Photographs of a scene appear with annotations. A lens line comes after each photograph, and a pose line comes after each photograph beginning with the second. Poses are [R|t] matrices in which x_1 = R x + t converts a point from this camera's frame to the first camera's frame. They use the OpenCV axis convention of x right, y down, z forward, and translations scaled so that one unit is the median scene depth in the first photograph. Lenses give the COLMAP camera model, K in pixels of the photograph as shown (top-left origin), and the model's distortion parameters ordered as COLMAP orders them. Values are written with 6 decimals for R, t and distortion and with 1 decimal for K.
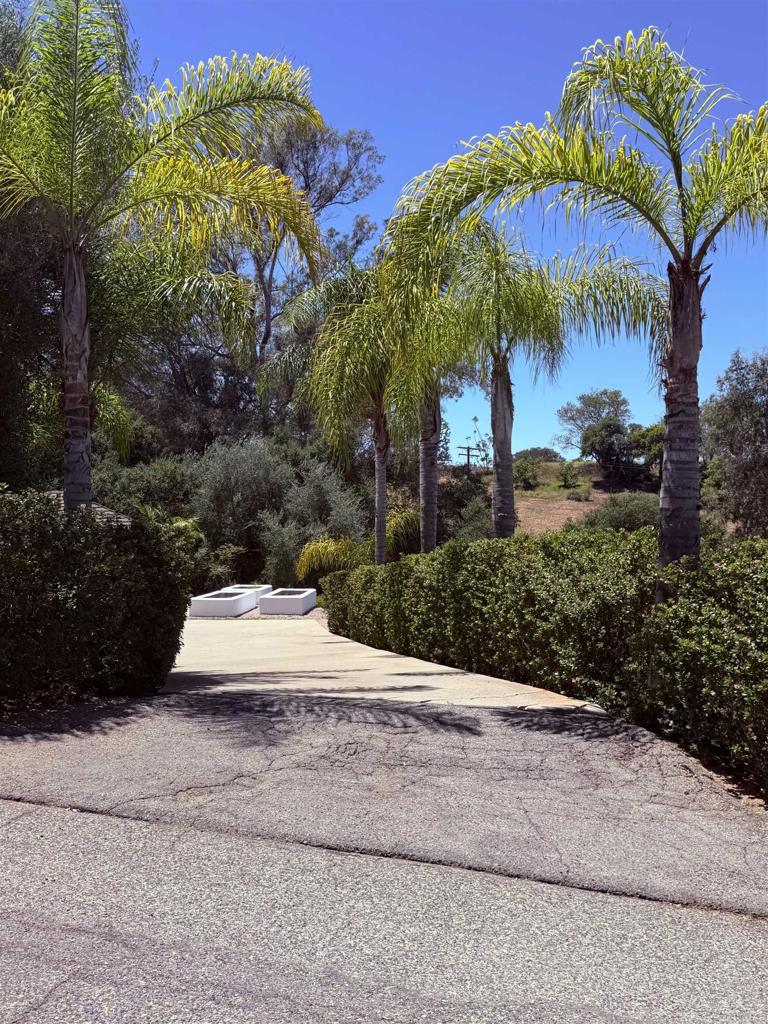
lens RADIAL K [[1044.8, 0, 383.1], [0, 1044.8, 513.1], [0, 0, 1]] dist [-0.000665, 0.000000]
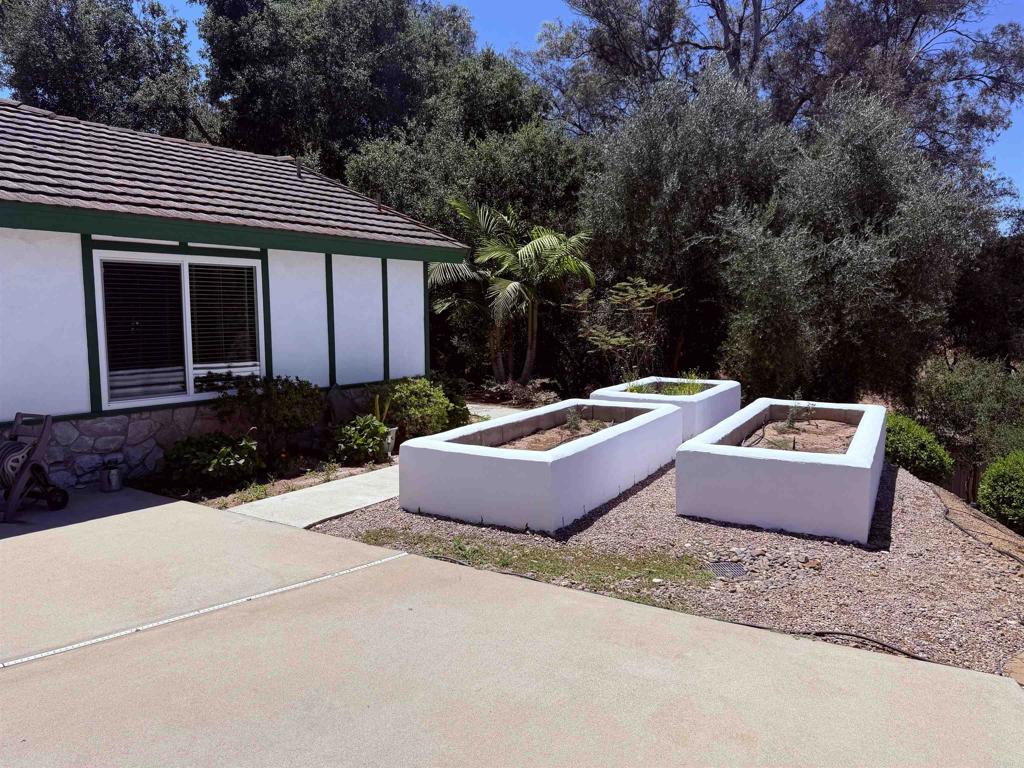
lens RADIAL K [[747.2, 0, 510.3], [0, 747.2, 387.0], [0, 0, 1]] dist [-0.024576, -0.036364]
pose [[0.911222, 0.047213, -0.409200, -0.066738], [-0.001332, 0.993742, 0.111691, 0.037754], [0.411913, -0.101230, 0.905583, 0.674195]]
